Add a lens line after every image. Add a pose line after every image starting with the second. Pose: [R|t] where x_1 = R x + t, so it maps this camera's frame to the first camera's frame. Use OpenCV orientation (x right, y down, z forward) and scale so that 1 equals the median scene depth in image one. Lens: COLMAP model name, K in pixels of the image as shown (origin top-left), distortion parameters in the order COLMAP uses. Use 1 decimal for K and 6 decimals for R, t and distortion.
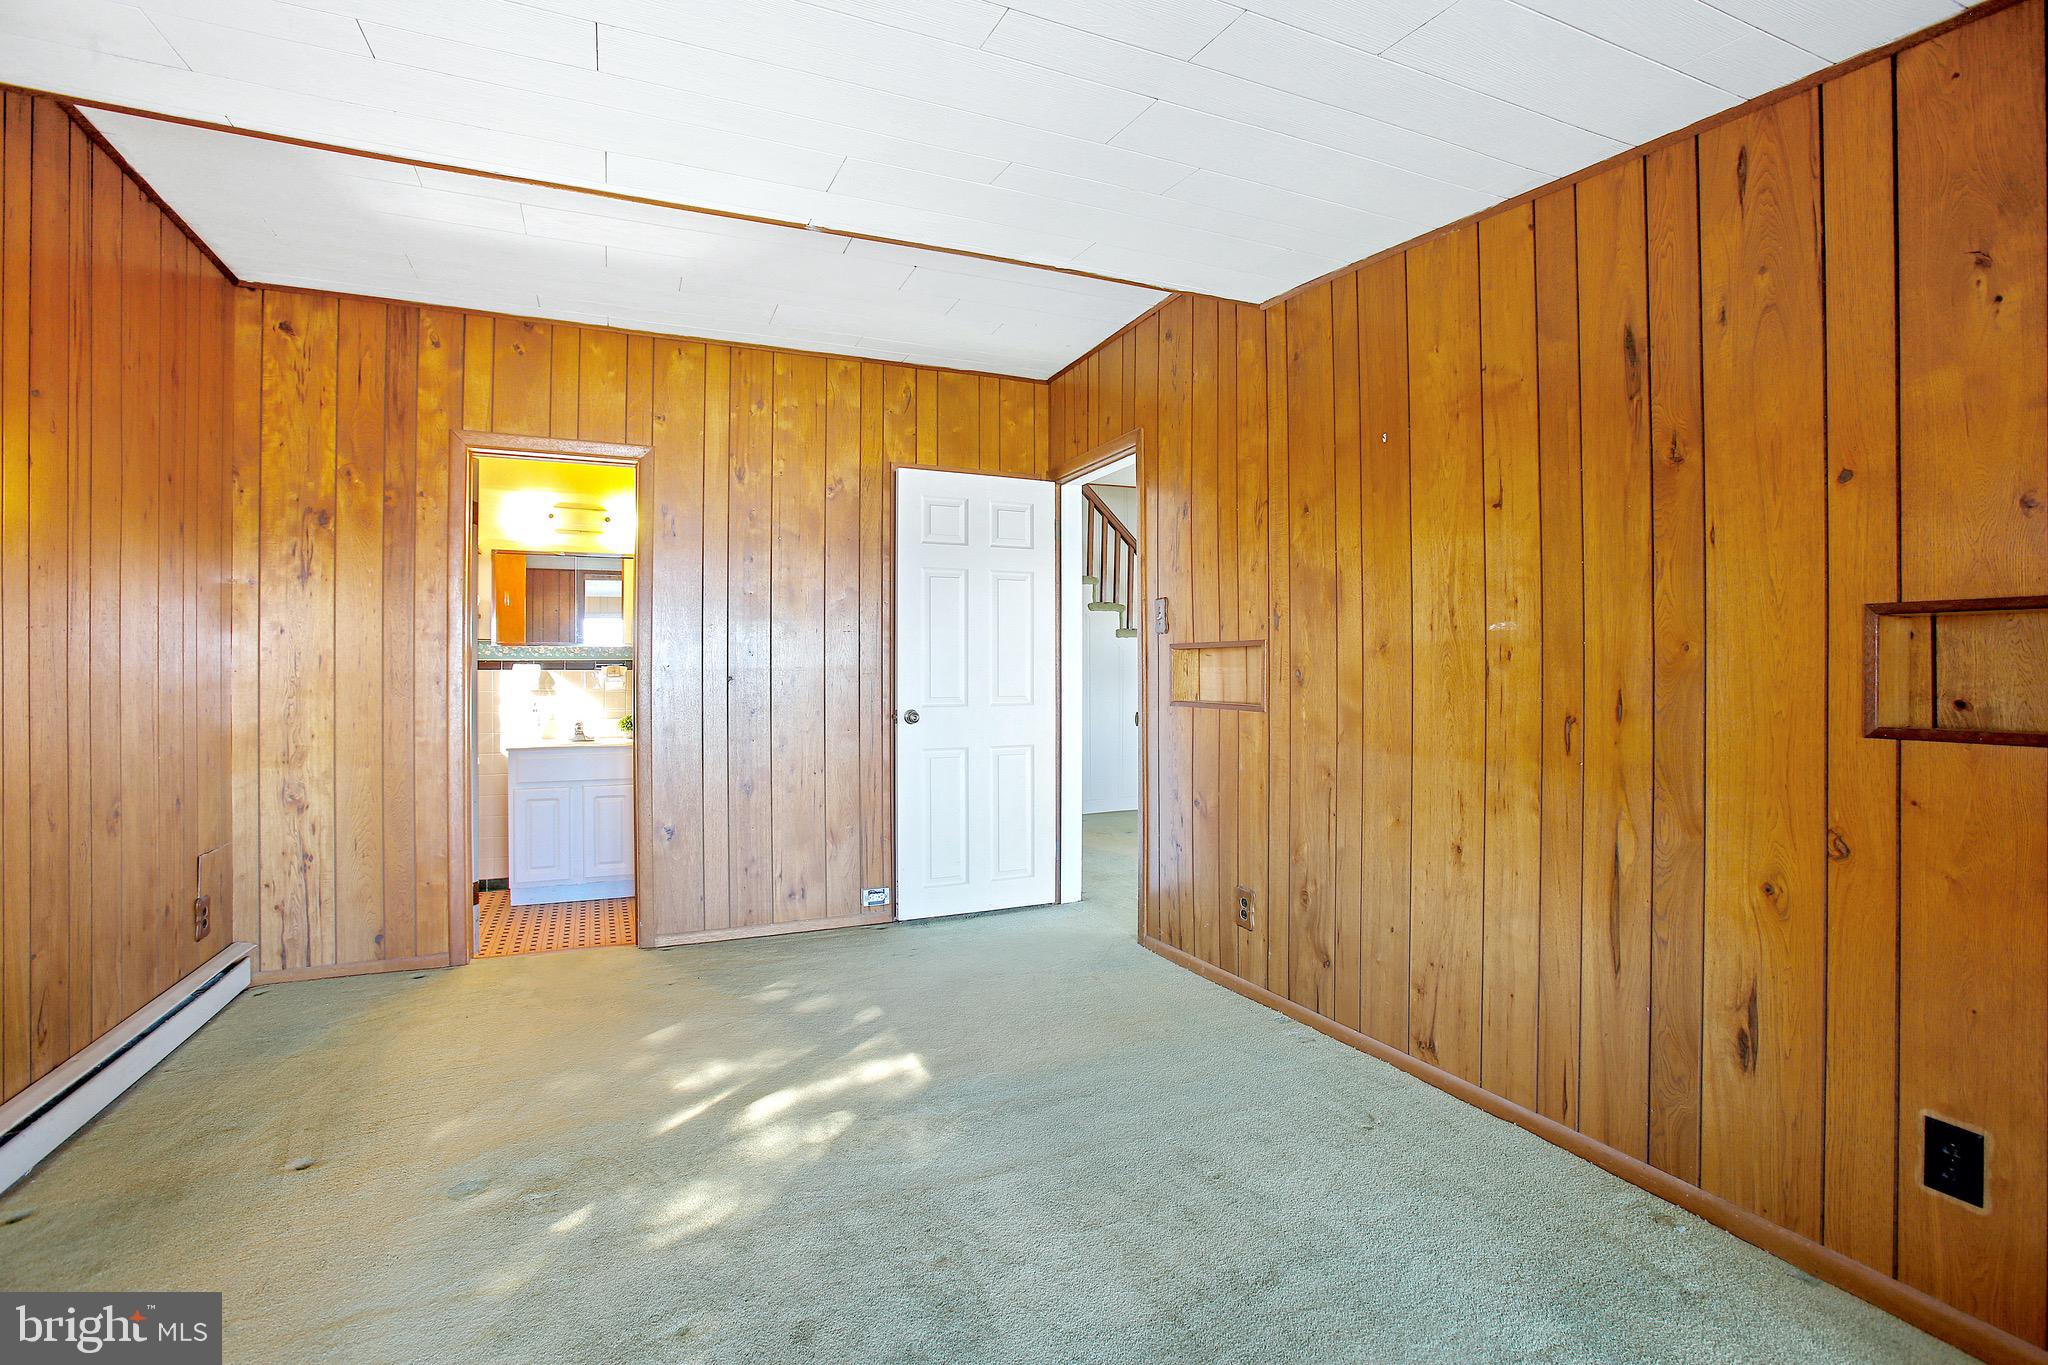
lens RADIAL K [[917.6, 0, 1013.0], [0, 917.6, 680.7], [0, 0, 1]] dist [-0.045399, 0.008636]
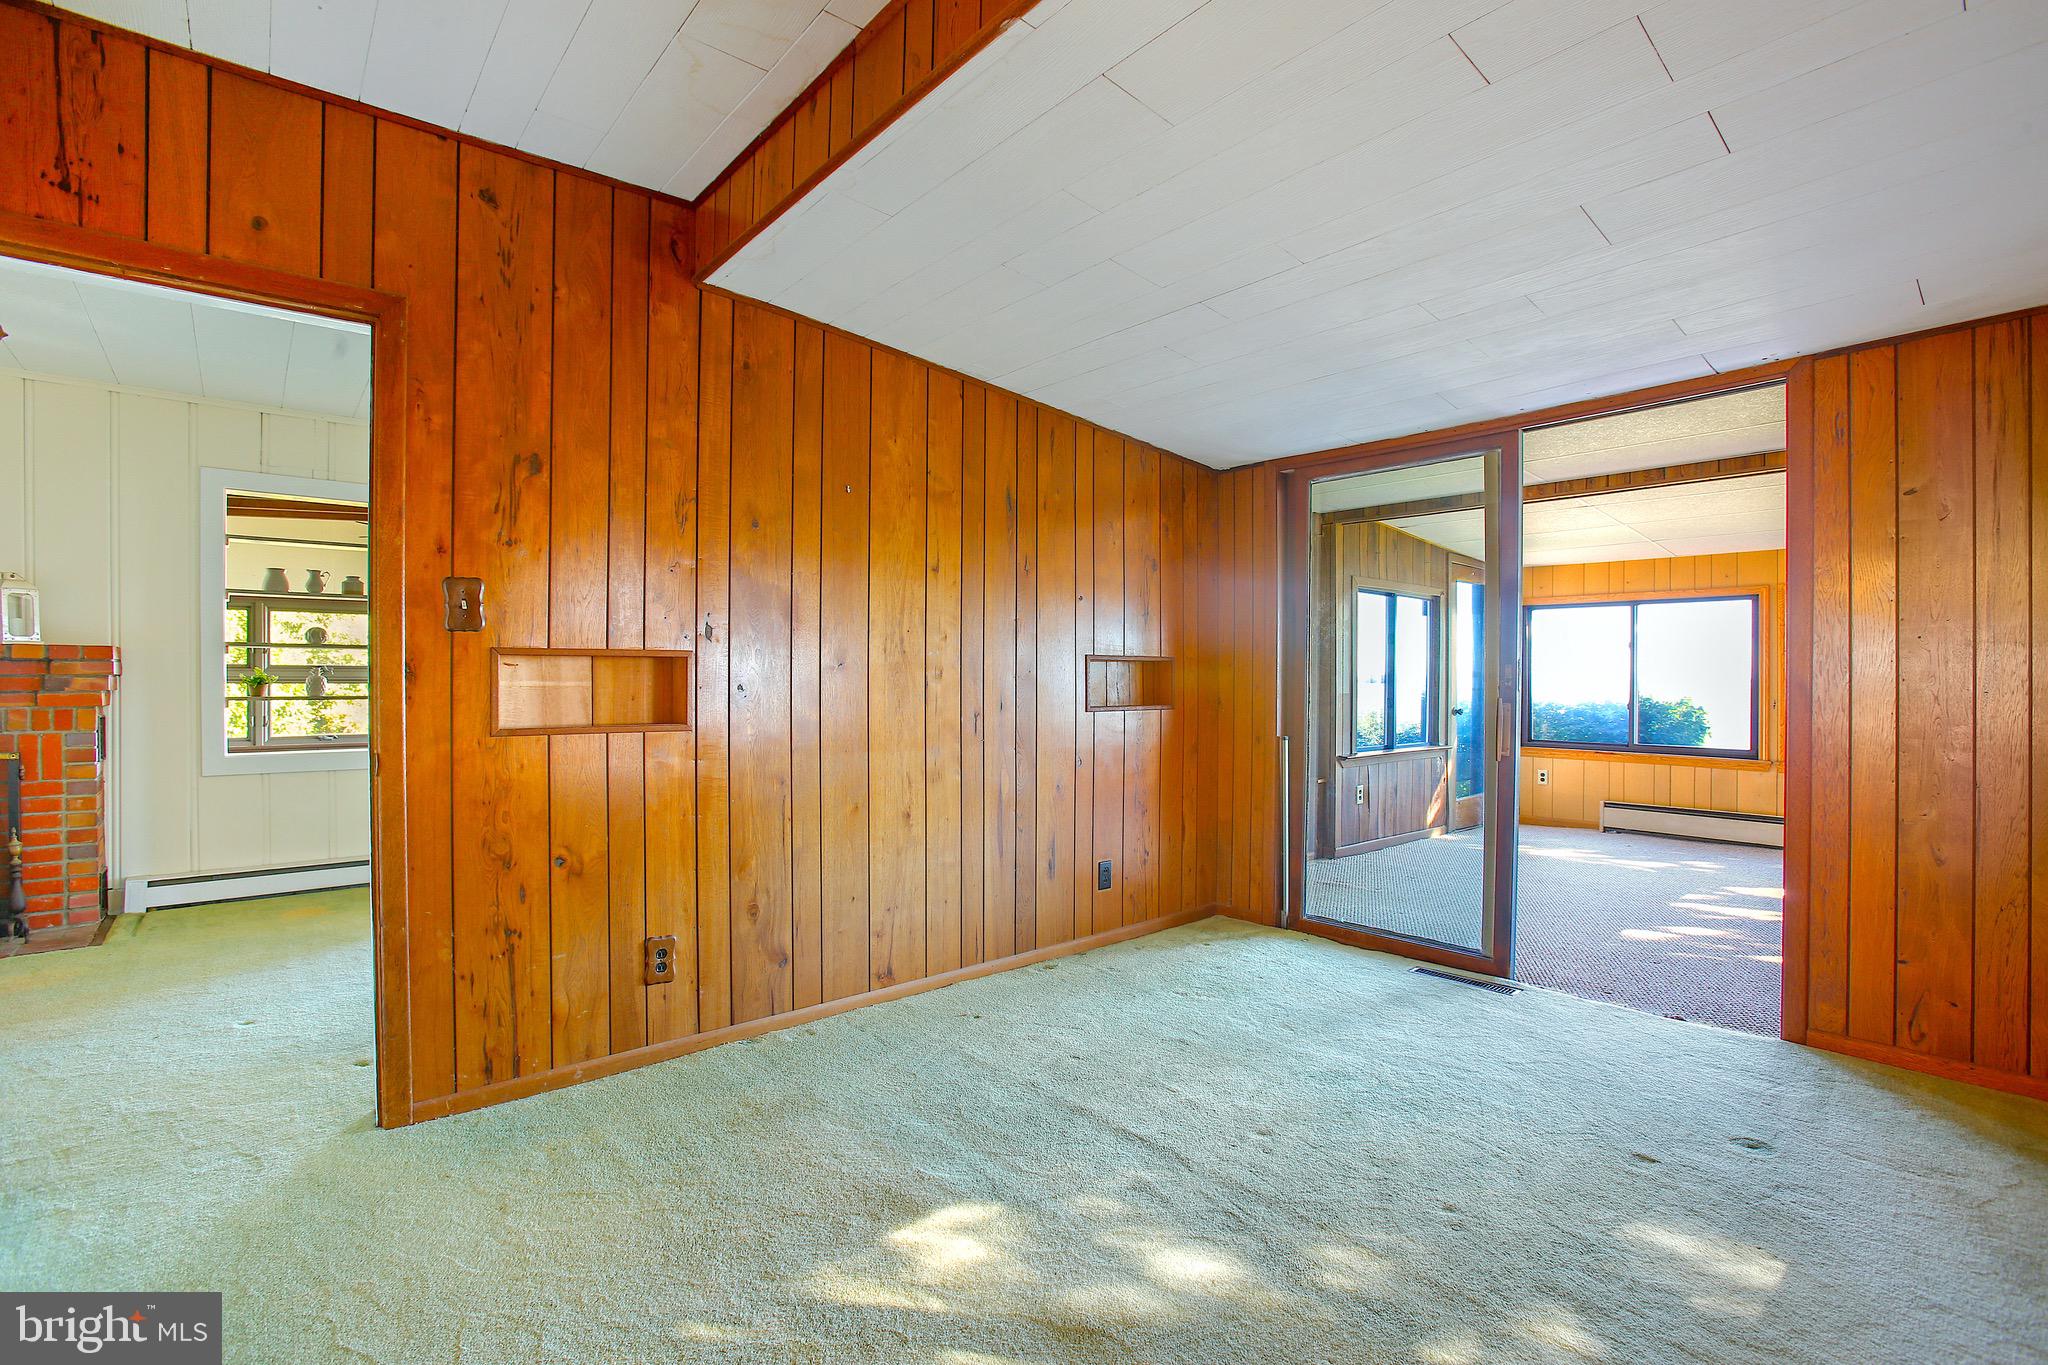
lens RADIAL K [[917.6, 0, 1024.9], [0, 917.6, 689.3], [0, 0, 1]] dist [-0.045399, 0.008636]
pose [[-0.257461, -0.012902, 0.966203, -0.759240], [0.008347, 0.999844, 0.015576, -0.019921], [-0.966253, 0.012075, -0.257313, 1.015747]]
